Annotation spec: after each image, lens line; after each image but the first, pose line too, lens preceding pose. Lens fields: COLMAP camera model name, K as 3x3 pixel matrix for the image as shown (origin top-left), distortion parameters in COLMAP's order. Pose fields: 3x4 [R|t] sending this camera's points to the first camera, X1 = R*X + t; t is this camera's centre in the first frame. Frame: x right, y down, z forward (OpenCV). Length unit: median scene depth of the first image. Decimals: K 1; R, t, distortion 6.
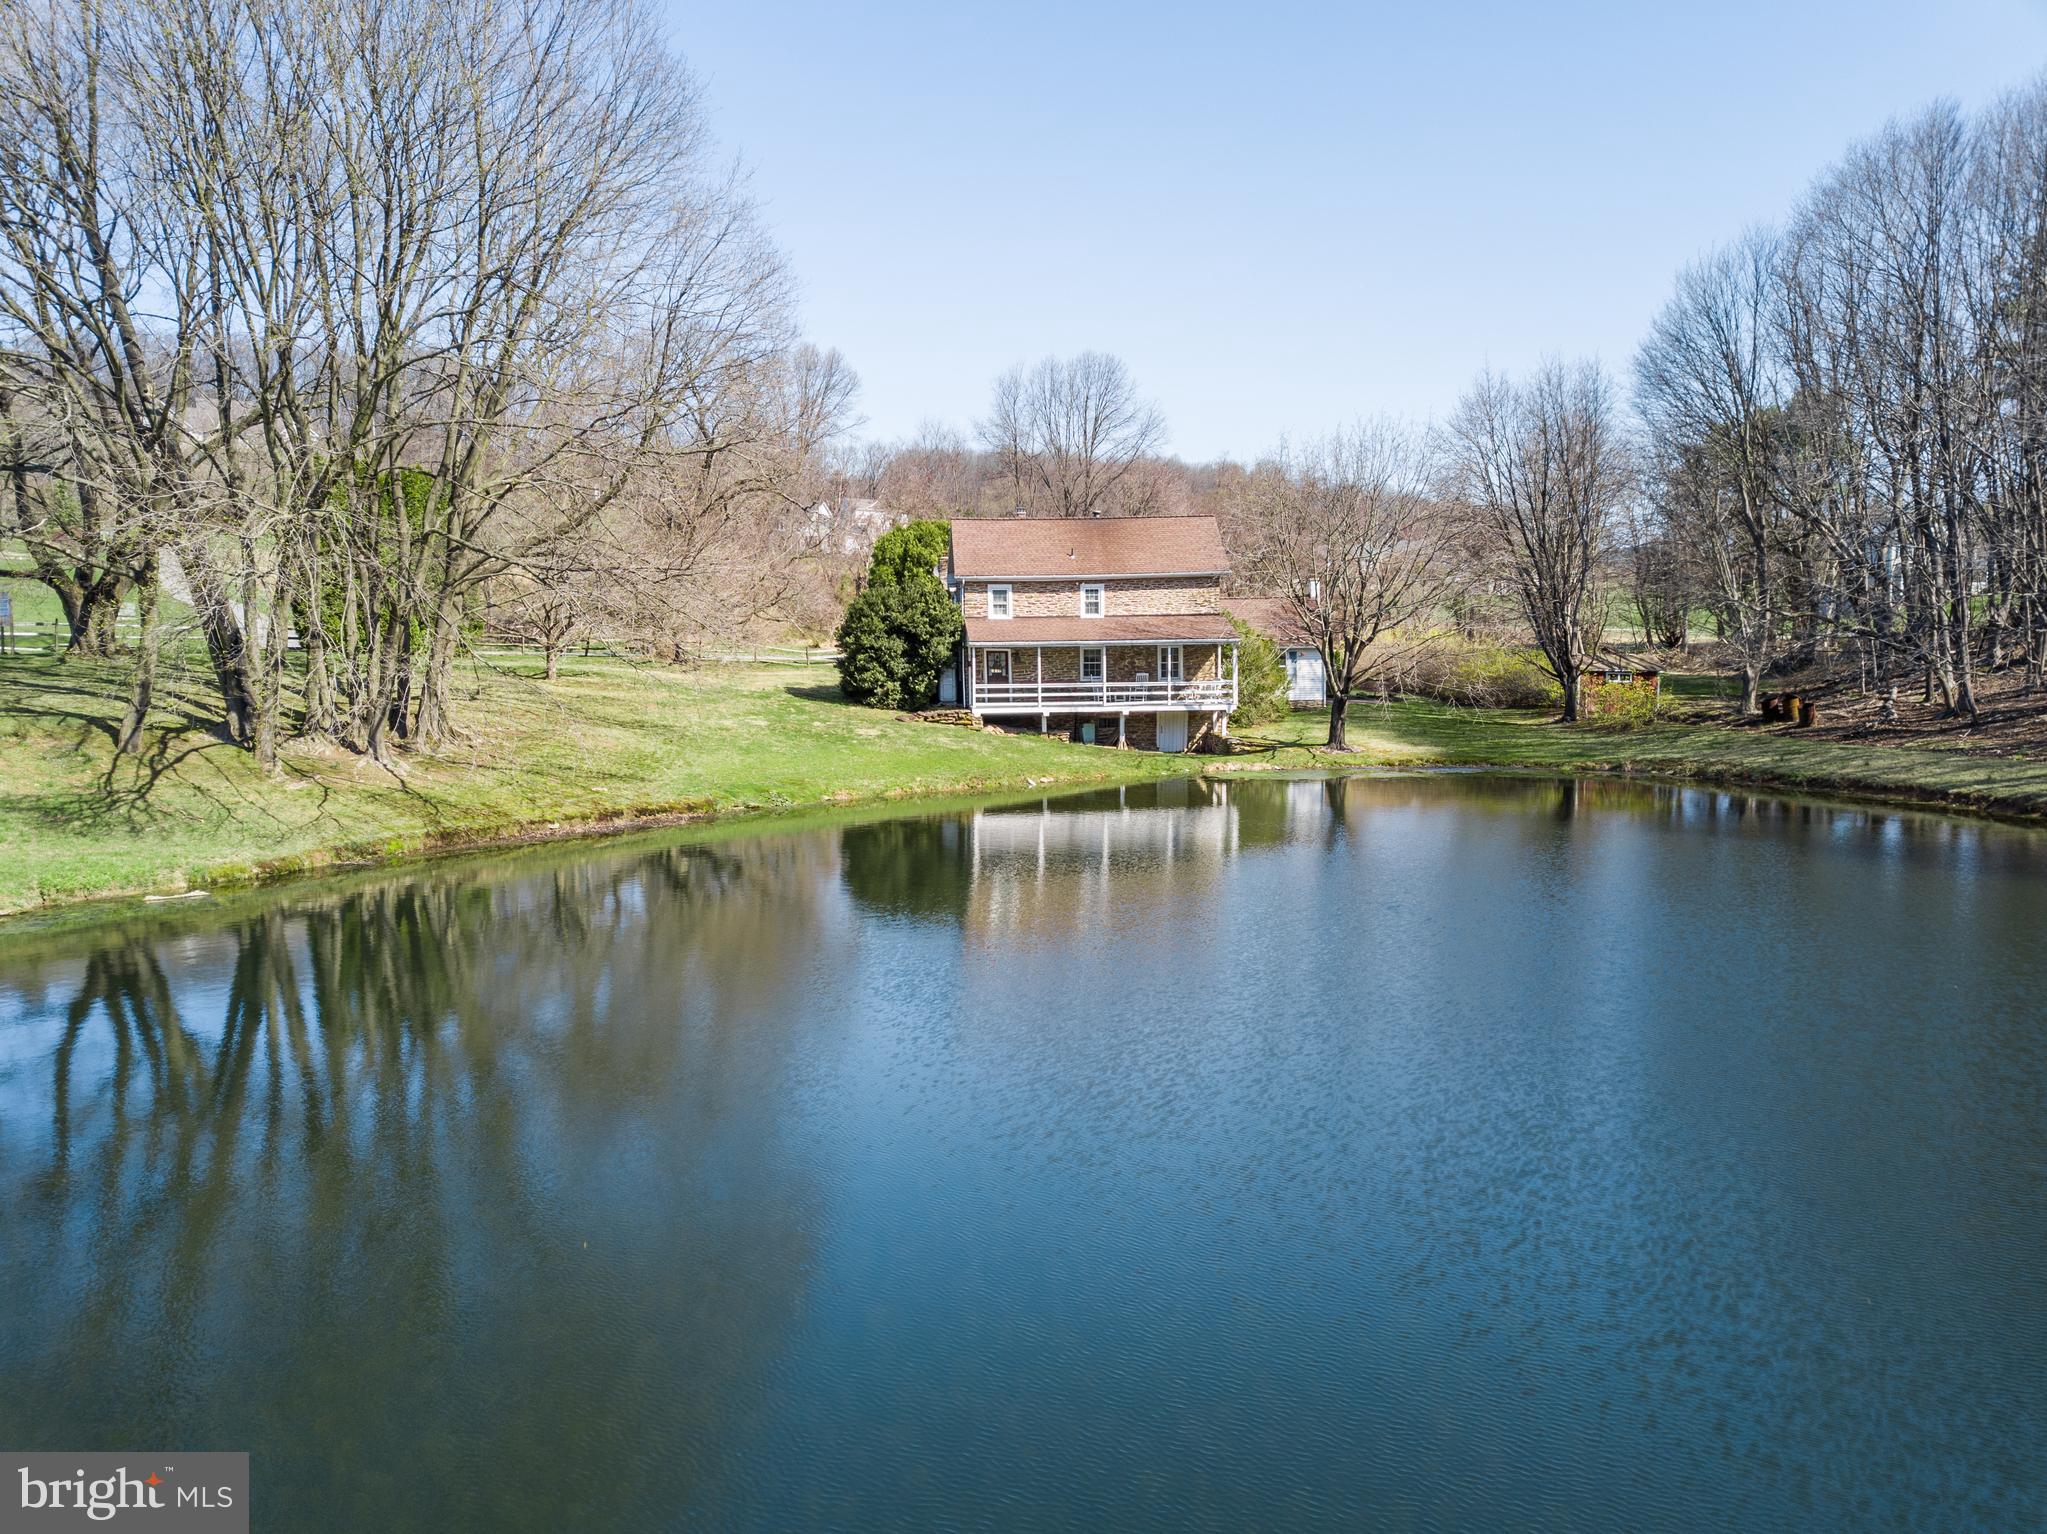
lens RADIAL K [[1557.5, 0, 1016.7], [0, 1557.5, 774.9], [0, 0, 1]] dist [0.009456, 0.002203]
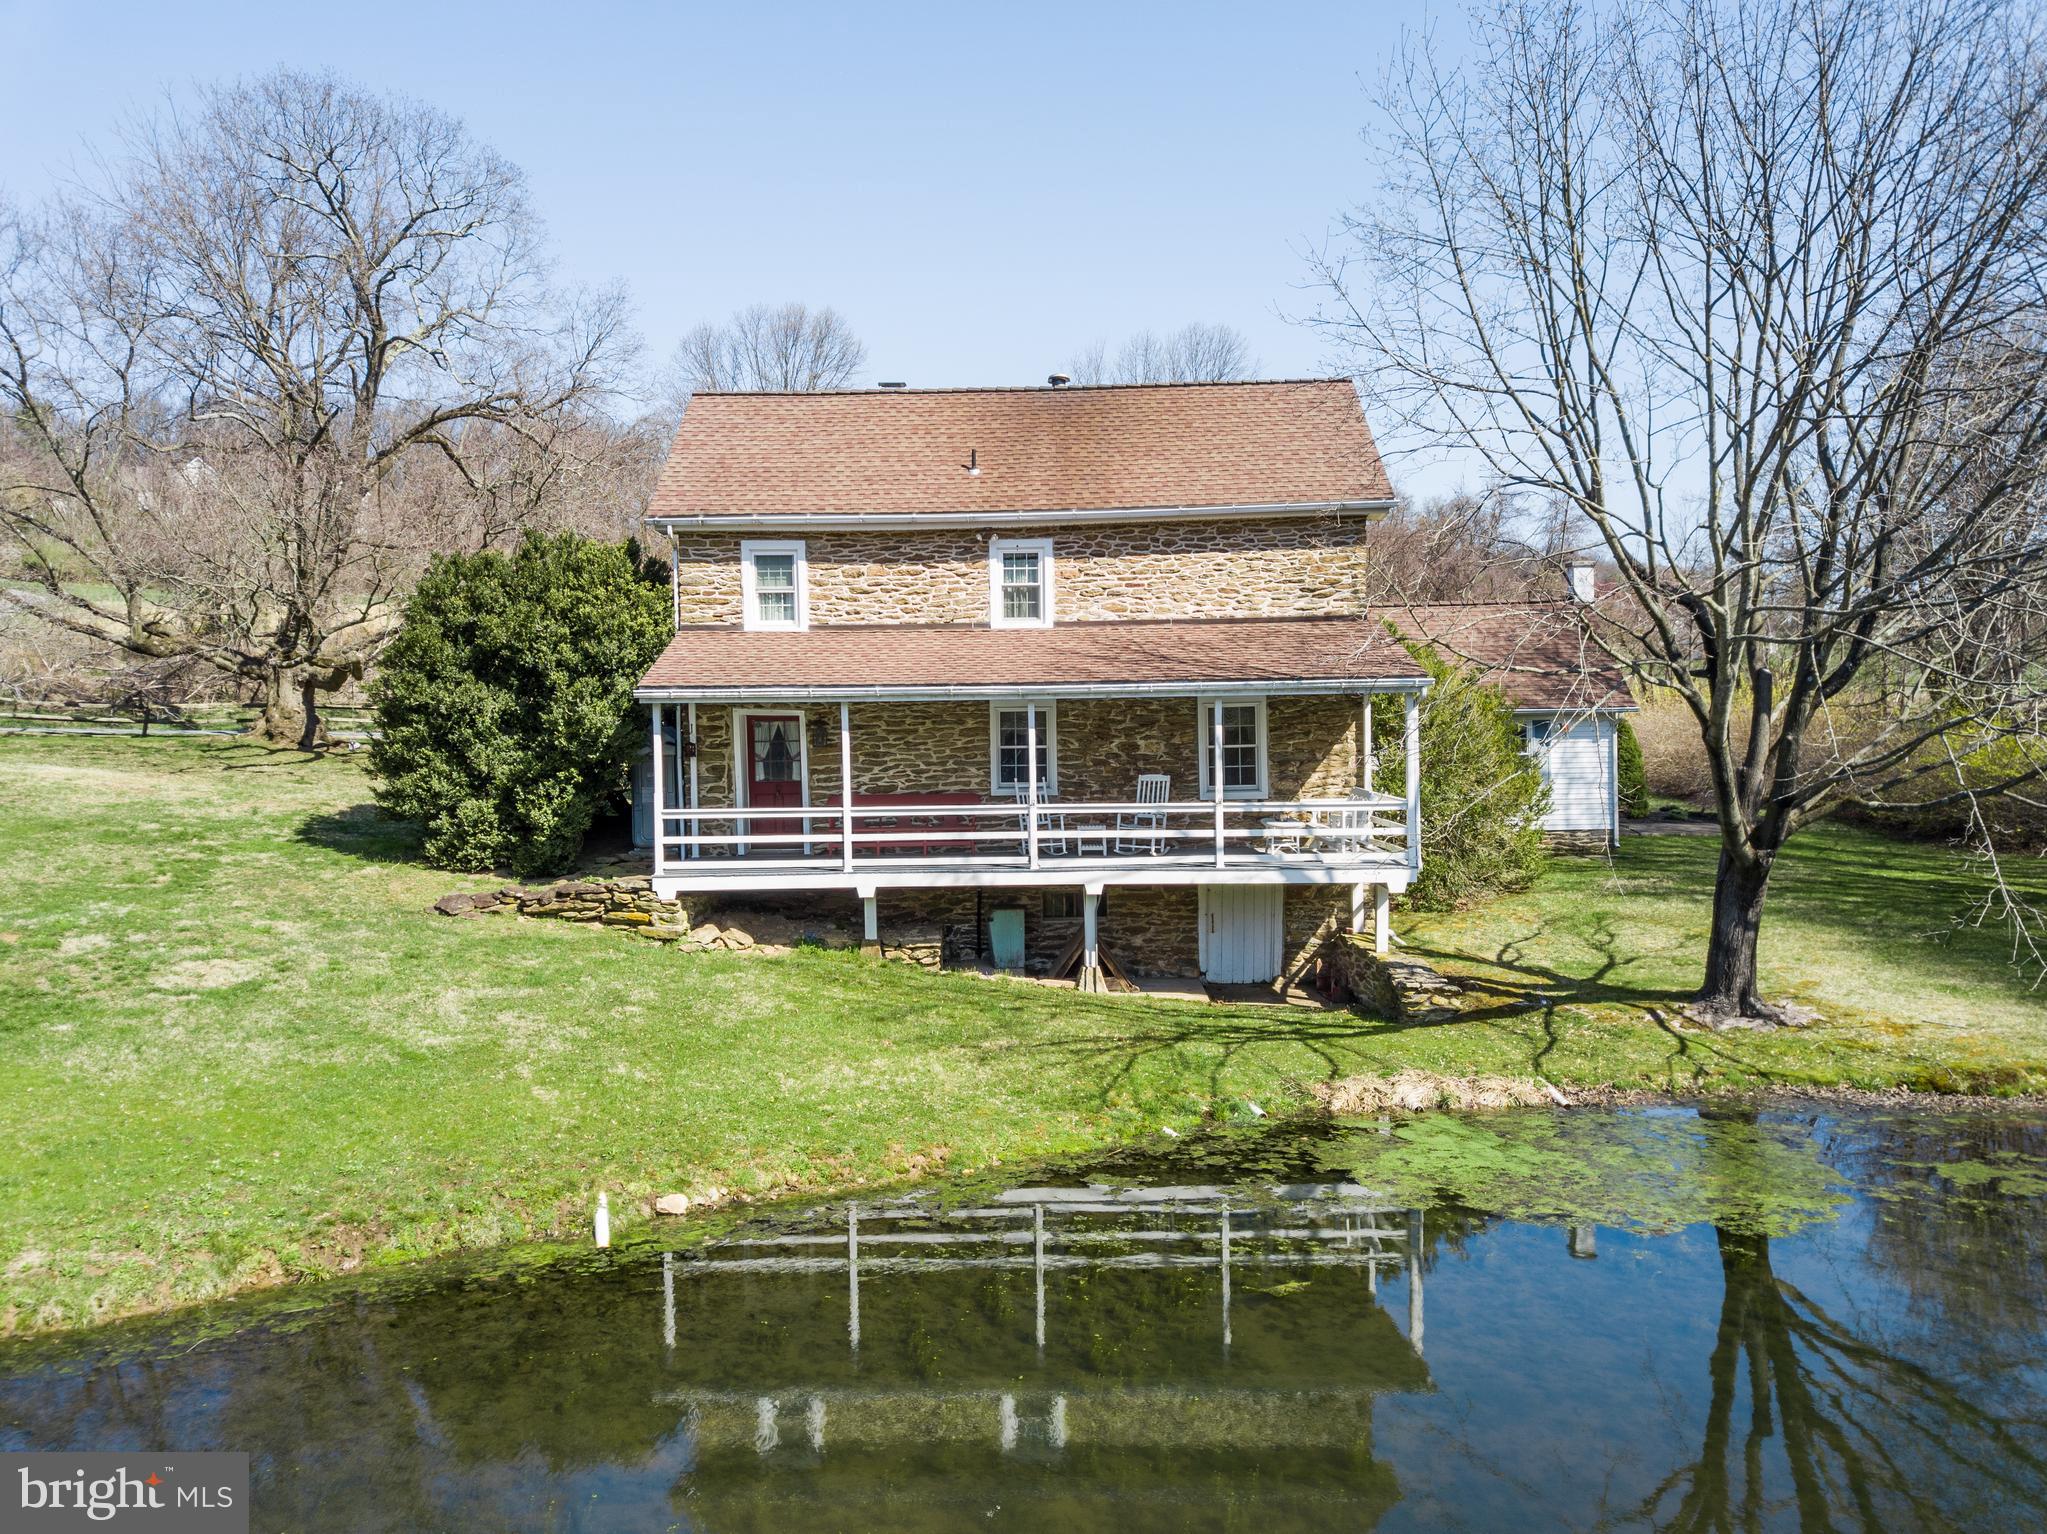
lens RADIAL K [[1557.5, 0, 1027.2], [0, 1557.5, 751.0], [0, 0, 1]] dist [0.009456, 0.002203]
pose [[0.994092, -0.000493, -0.108541, 0.091395], [-0.007875, 0.997026, -0.076658, -0.043365], [0.108256, 0.077060, 0.991132, 0.639276]]
